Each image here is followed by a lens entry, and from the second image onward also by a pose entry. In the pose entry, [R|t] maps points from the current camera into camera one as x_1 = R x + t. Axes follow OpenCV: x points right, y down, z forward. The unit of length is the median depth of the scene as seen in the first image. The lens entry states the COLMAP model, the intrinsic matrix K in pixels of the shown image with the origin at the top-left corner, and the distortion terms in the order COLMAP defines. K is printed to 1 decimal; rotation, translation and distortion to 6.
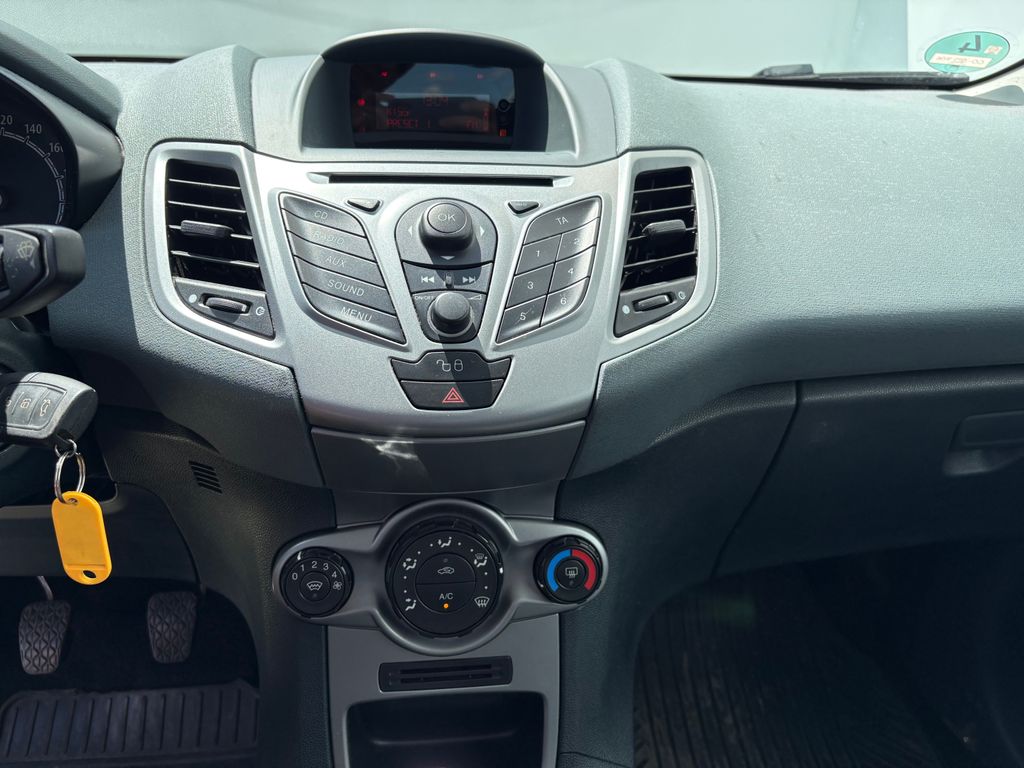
lens RADIAL K [[780.5, 0, 512.0], [0, 780.5, 384.0], [0, 0, 1]] dist [0.009895, -0.040127]
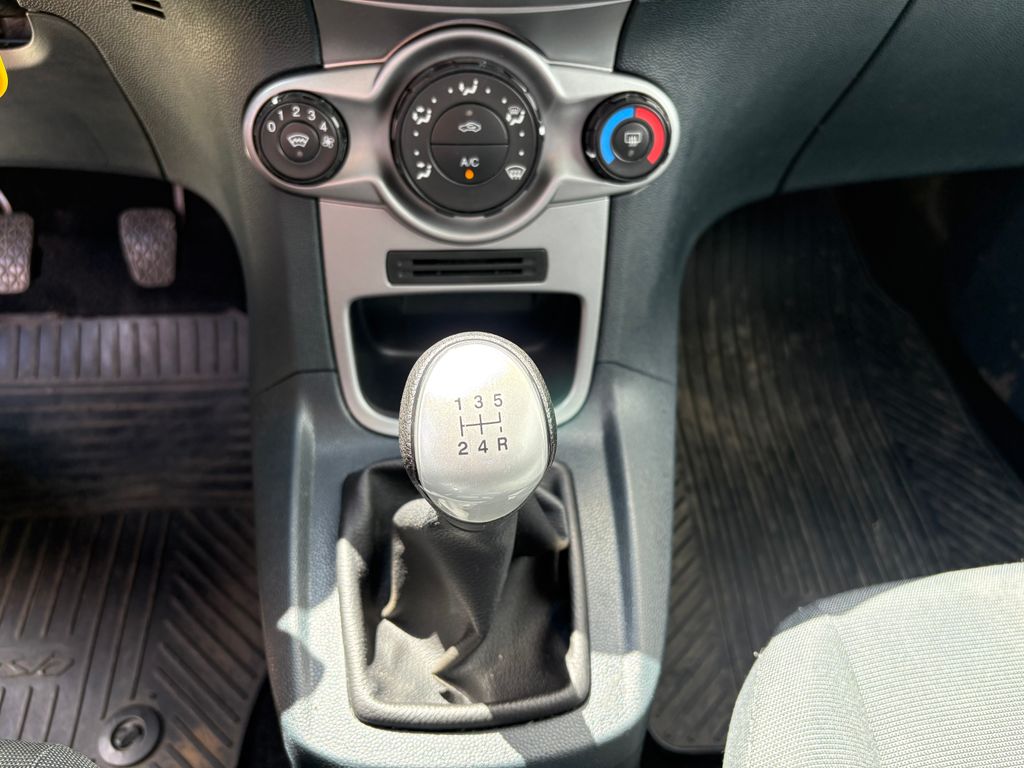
lens RADIAL K [[780.5, 0, 512.0], [0, 780.5, 384.0], [0, 0, 1]] dist [0.009895, -0.040127]
pose [[0.999523, 0.030252, 0.006248, -0.039392], [-0.030344, 0.923718, 0.381870, 0.172879], [0.005781, -0.381877, 0.924195, 0.194980]]
